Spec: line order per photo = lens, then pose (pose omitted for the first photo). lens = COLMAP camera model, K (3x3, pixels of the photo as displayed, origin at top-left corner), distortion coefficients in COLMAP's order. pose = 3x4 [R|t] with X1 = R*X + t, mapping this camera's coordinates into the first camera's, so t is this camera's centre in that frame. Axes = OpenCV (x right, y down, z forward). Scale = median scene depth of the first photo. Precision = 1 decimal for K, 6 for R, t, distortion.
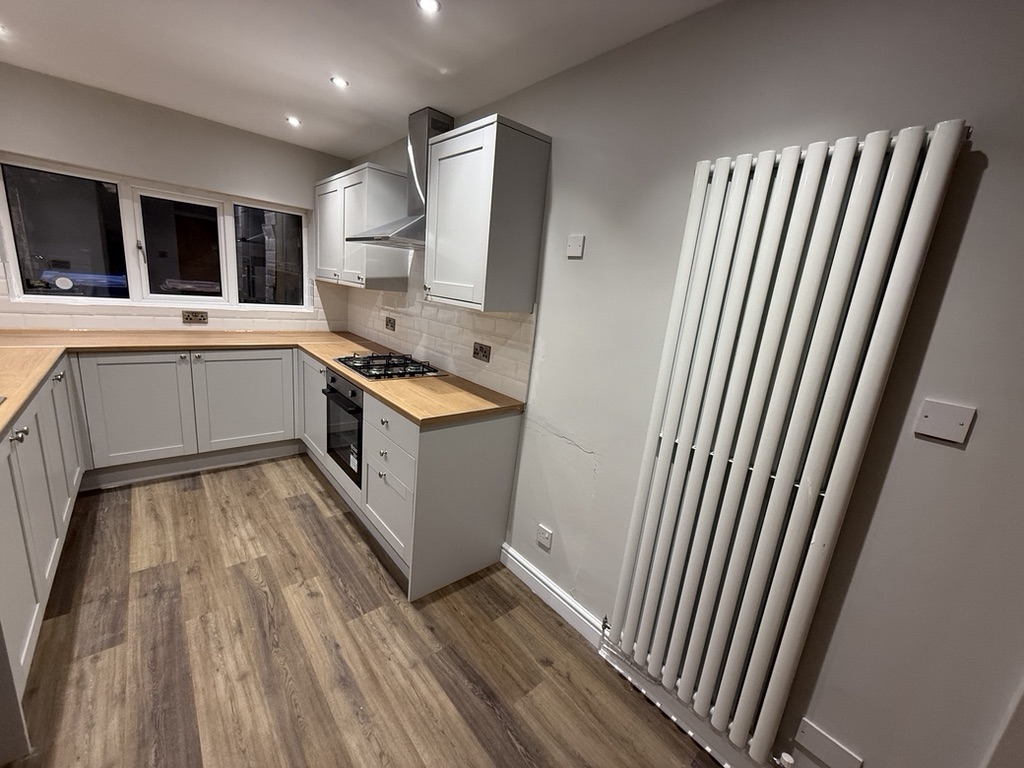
lens RADIAL K [[409.2, 0, 512.2], [0, 409.2, 381.7], [0, 0, 1]] dist [-0.000097, -0.000134]
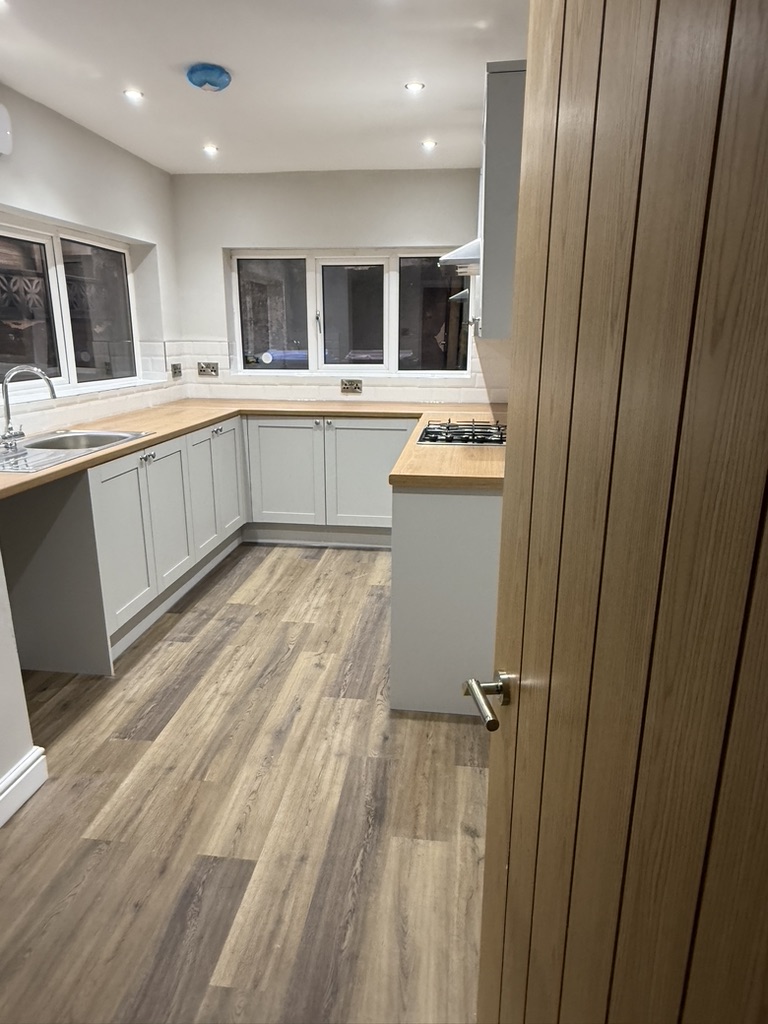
lens RADIAL K [[654.7, 0, 382.7], [0, 654.7, 513.7], [0, 0, 1]] dist [-0.004006, -0.004179]
pose [[0.662666, 0.102641, -0.741848, 0.664910], [-0.108716, 0.993255, 0.040313, 0.103406], [0.740982, 0.053937, 0.669355, 0.097334]]
